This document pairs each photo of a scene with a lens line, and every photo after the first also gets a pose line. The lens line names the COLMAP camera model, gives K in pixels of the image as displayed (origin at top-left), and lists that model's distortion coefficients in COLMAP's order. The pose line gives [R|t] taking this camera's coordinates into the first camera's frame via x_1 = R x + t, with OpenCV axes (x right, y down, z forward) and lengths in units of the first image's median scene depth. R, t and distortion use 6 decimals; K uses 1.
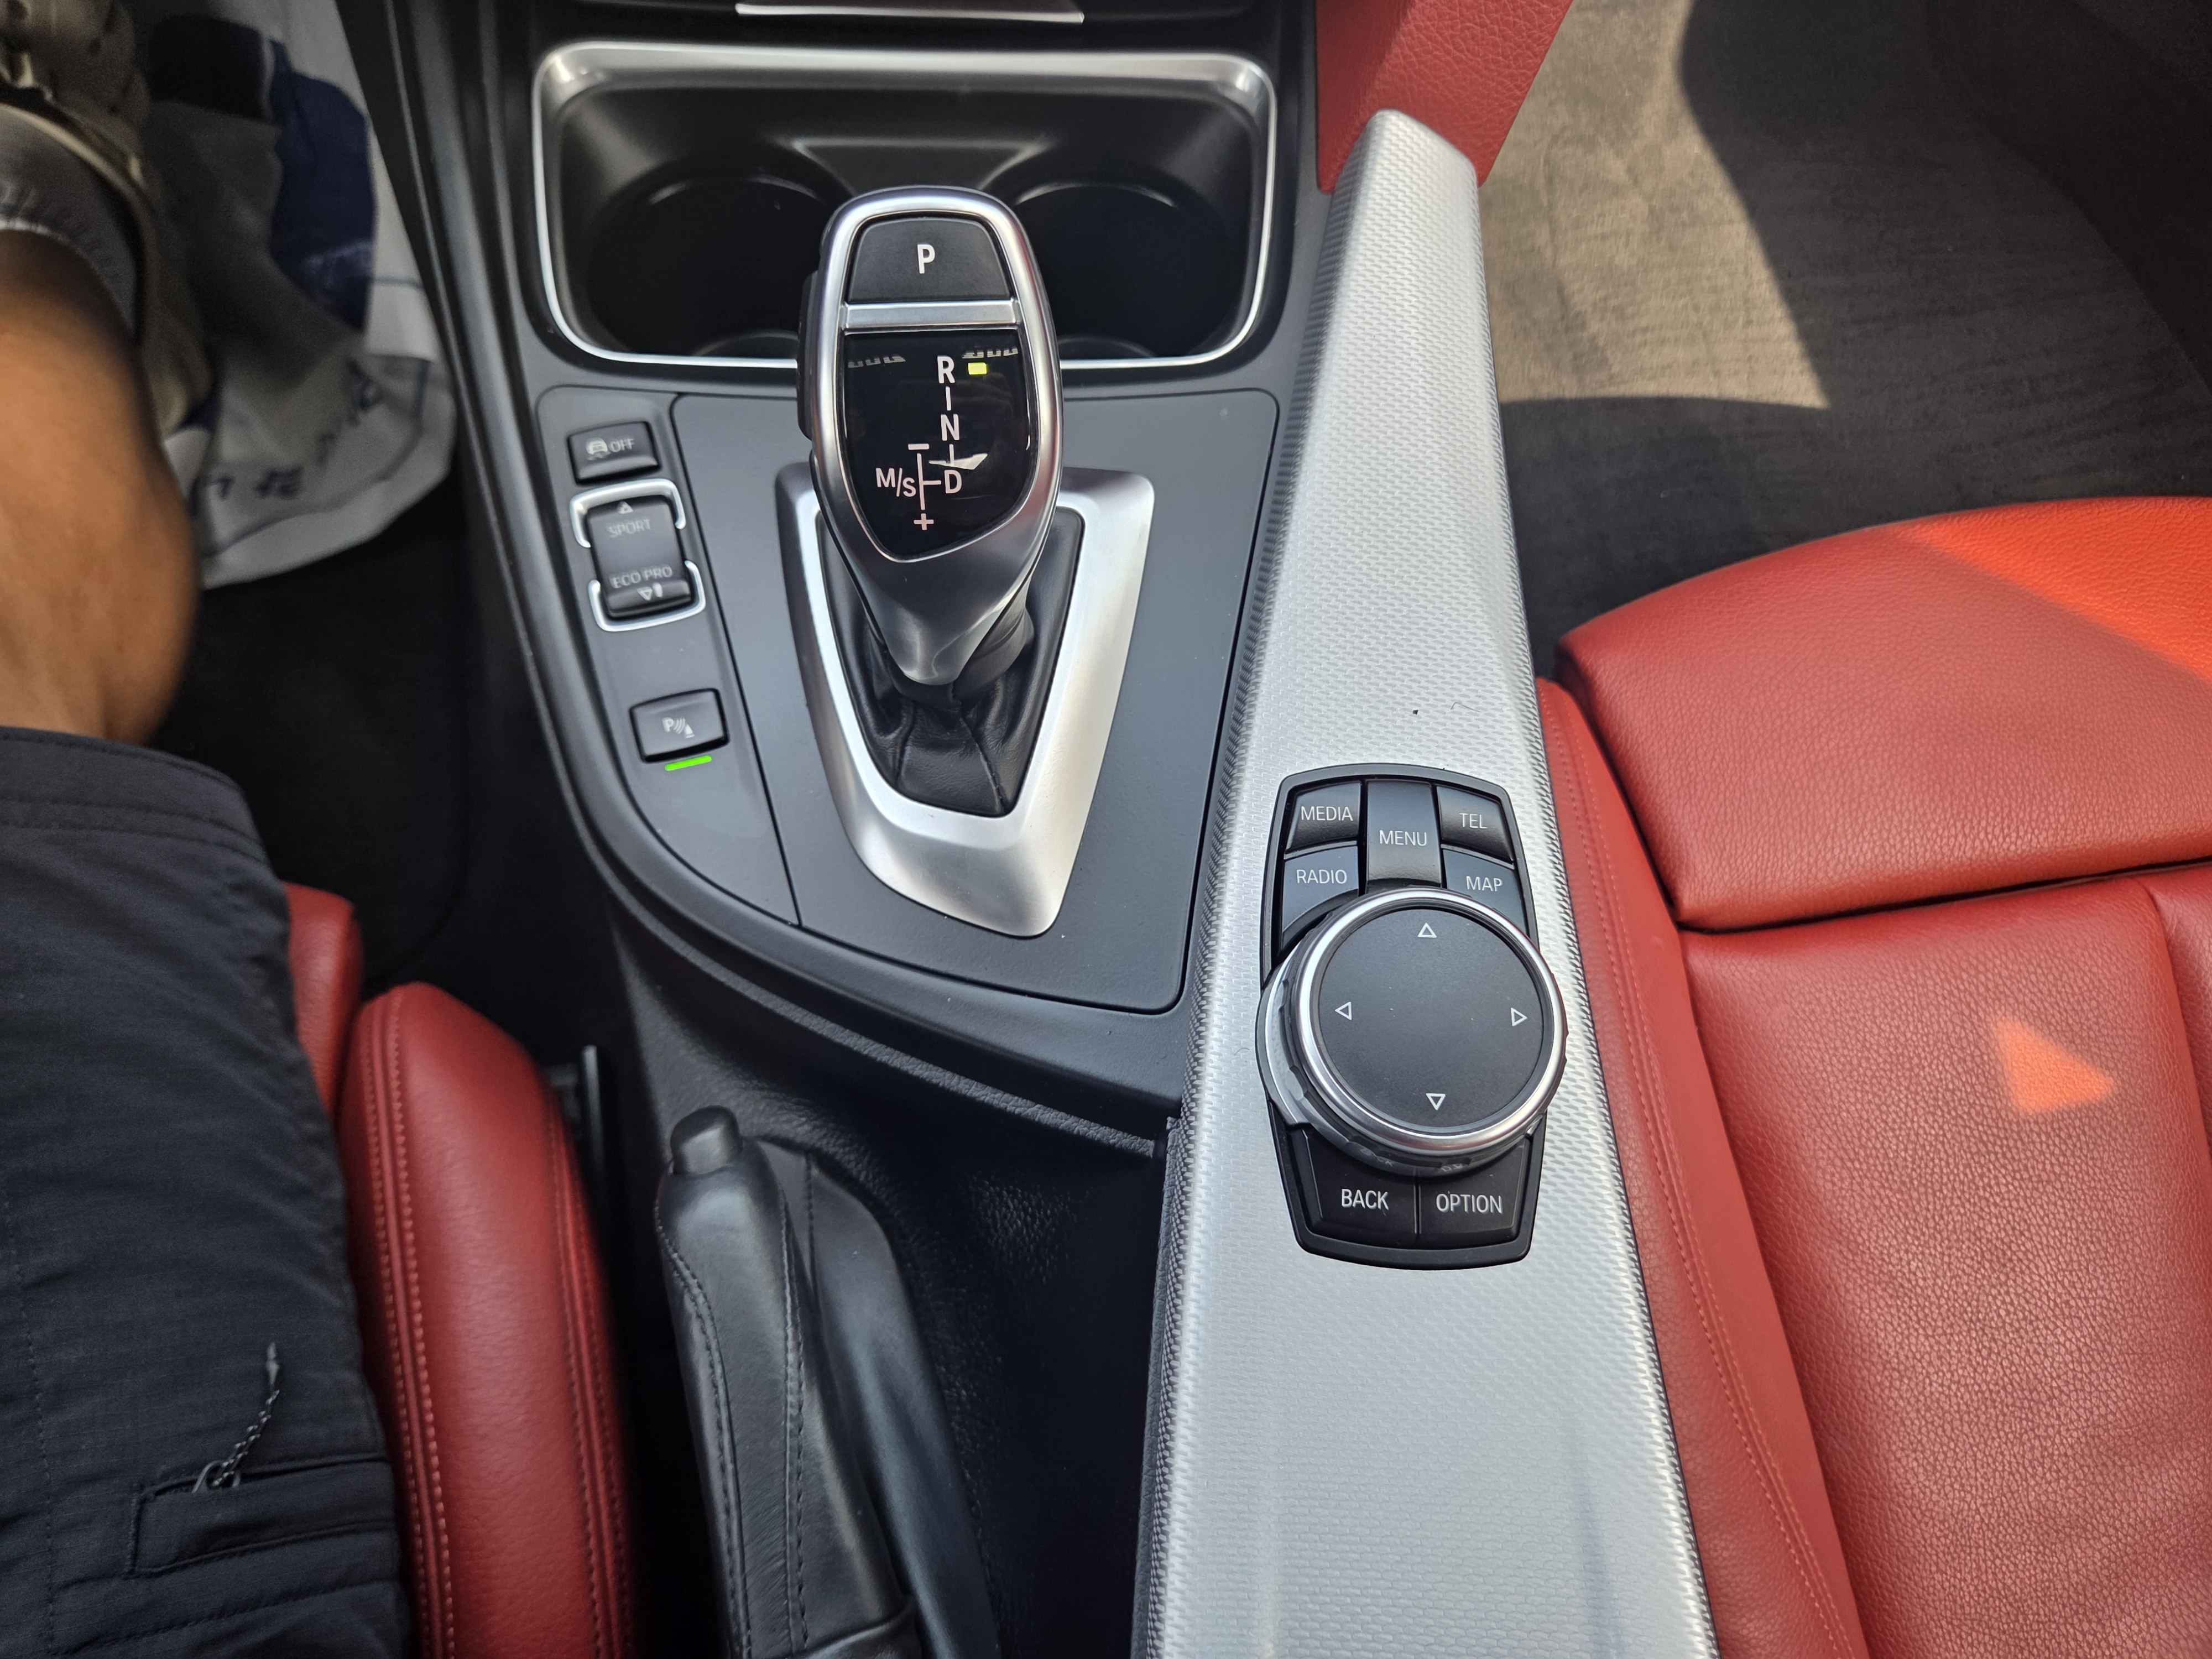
lens RADIAL K [[1530.9, 0, 1114.6], [0, 1530.9, 856.8], [0, 0, 1]] dist [0.042942, -0.042730]
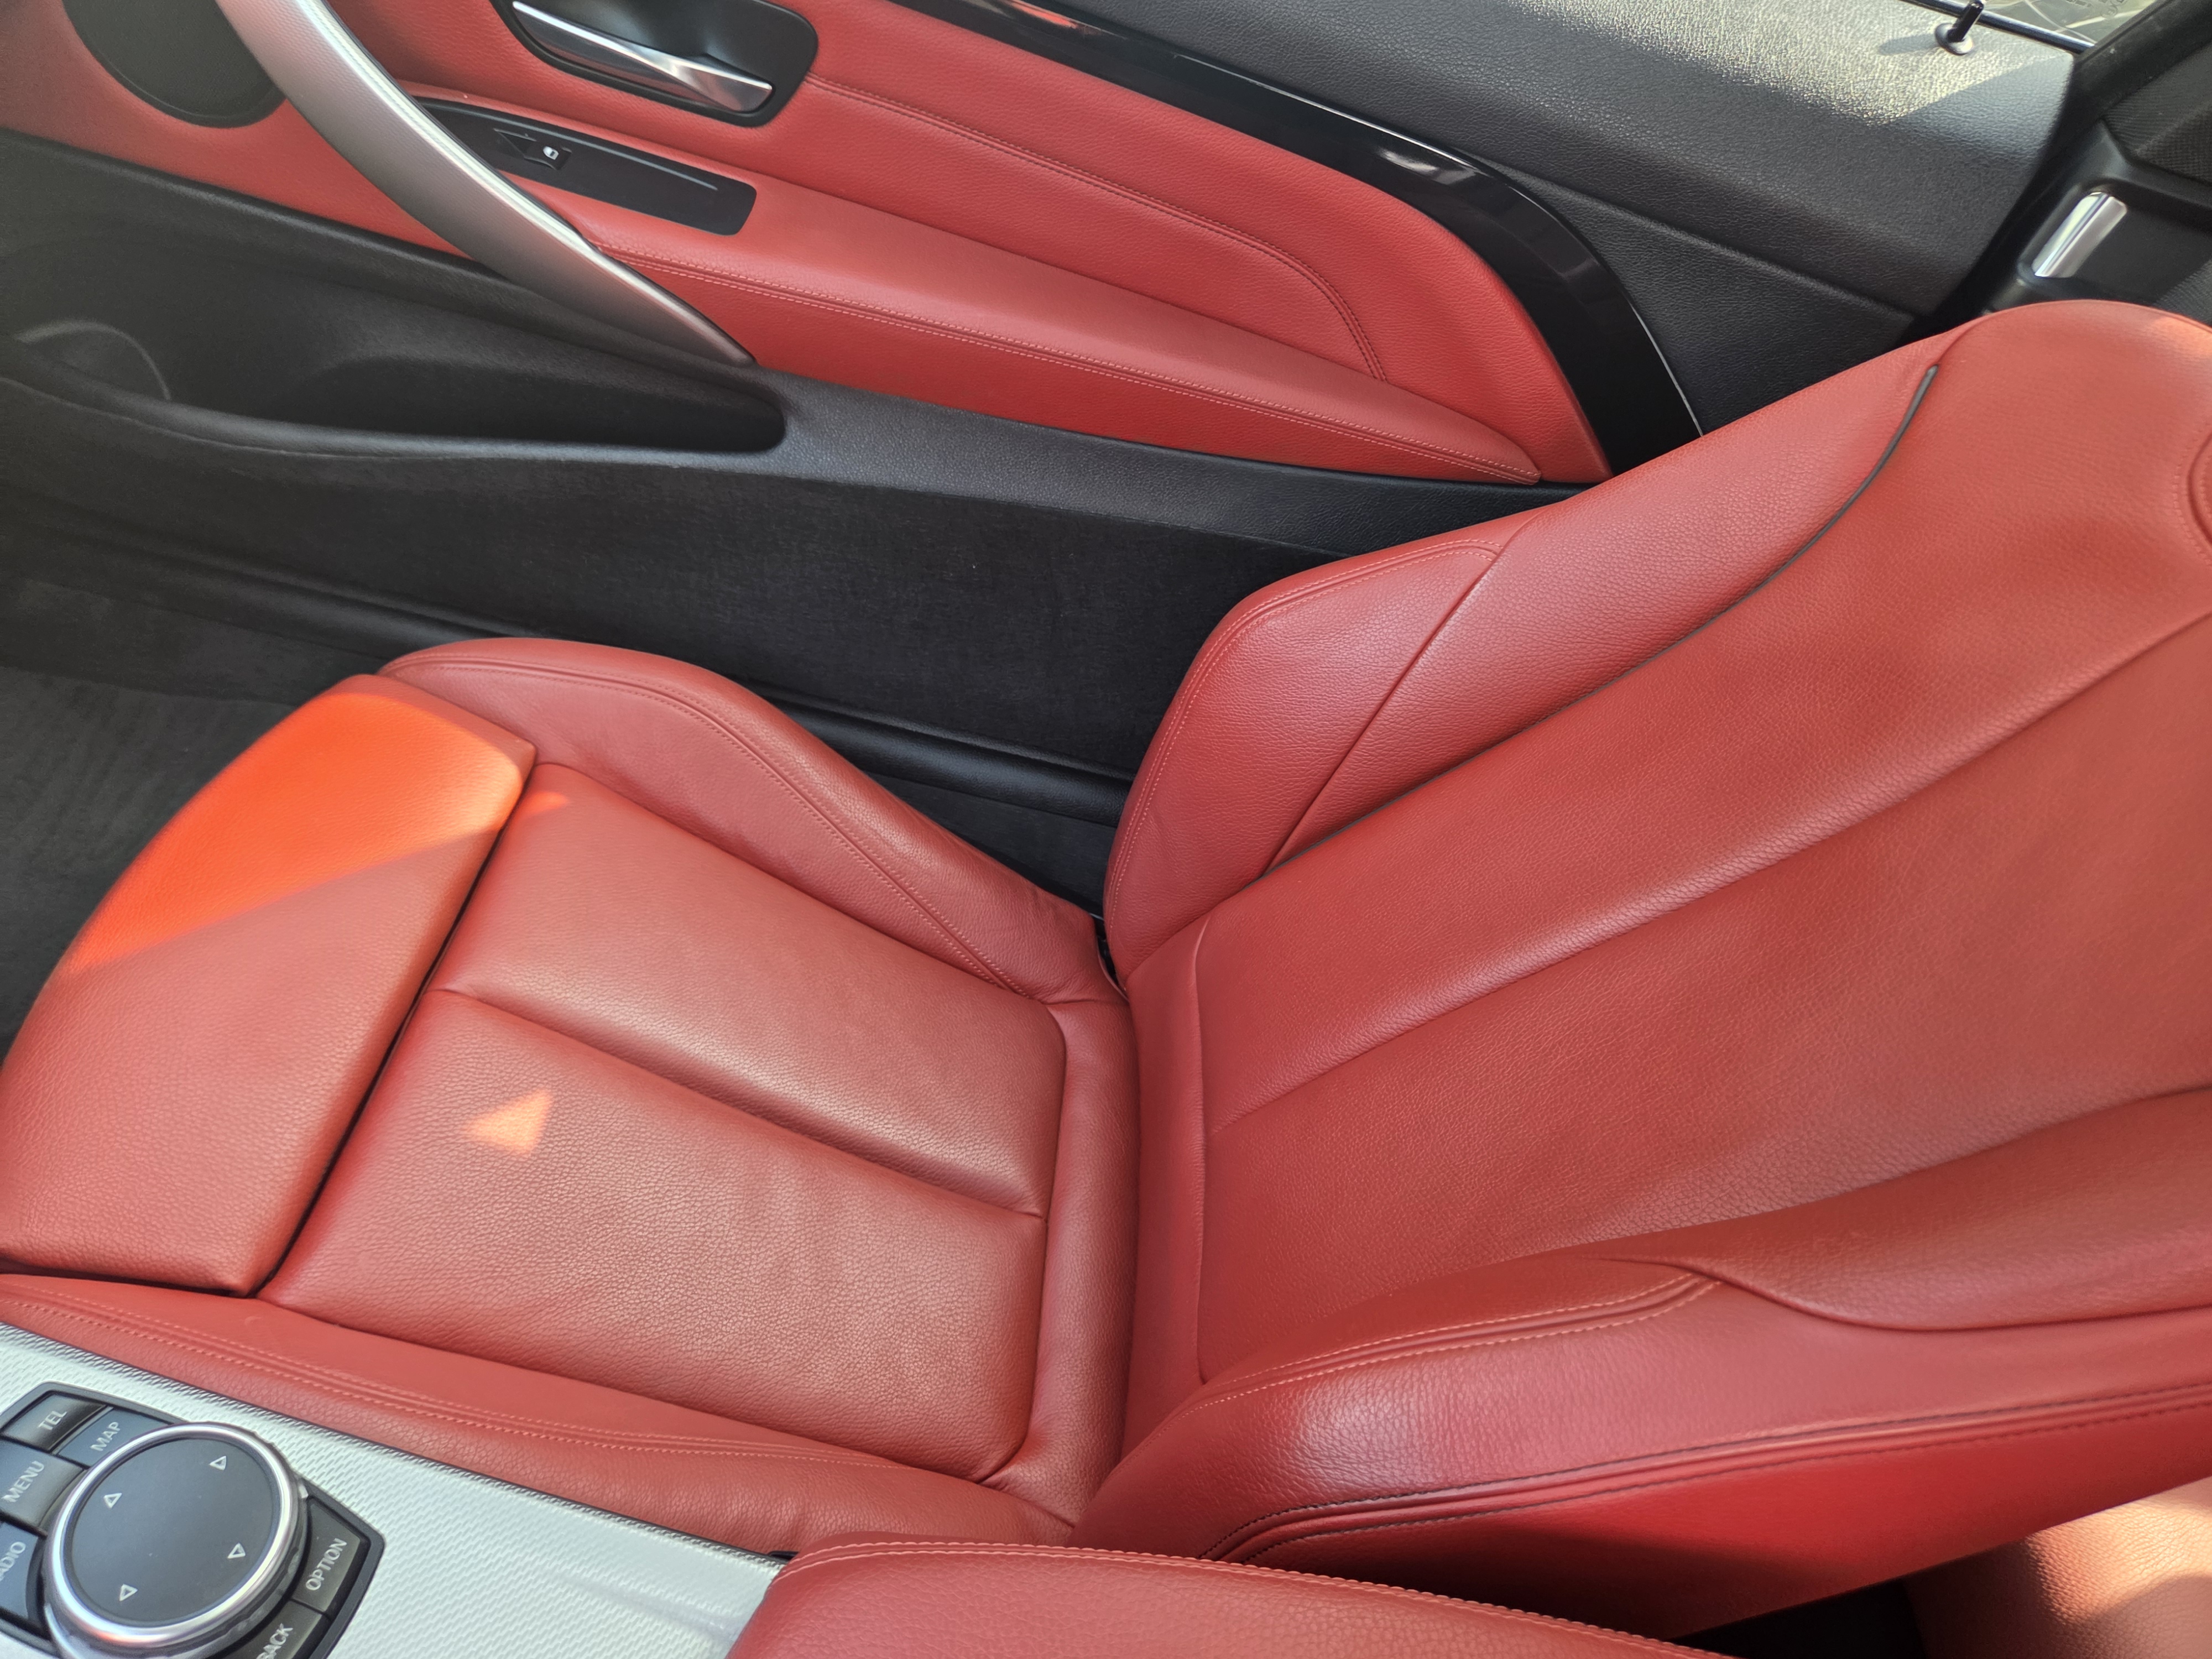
lens RADIAL K [[1518.4, 0, 1077.6], [0, 1518.4, 836.7], [0, 0, 1]] dist [0.051606, -0.050043]
pose [[0.252290, -0.665498, 0.702469, -0.088410], [0.758319, 0.586921, 0.283683, -0.019807], [-0.601084, 0.461125, 0.652734, -0.401480]]
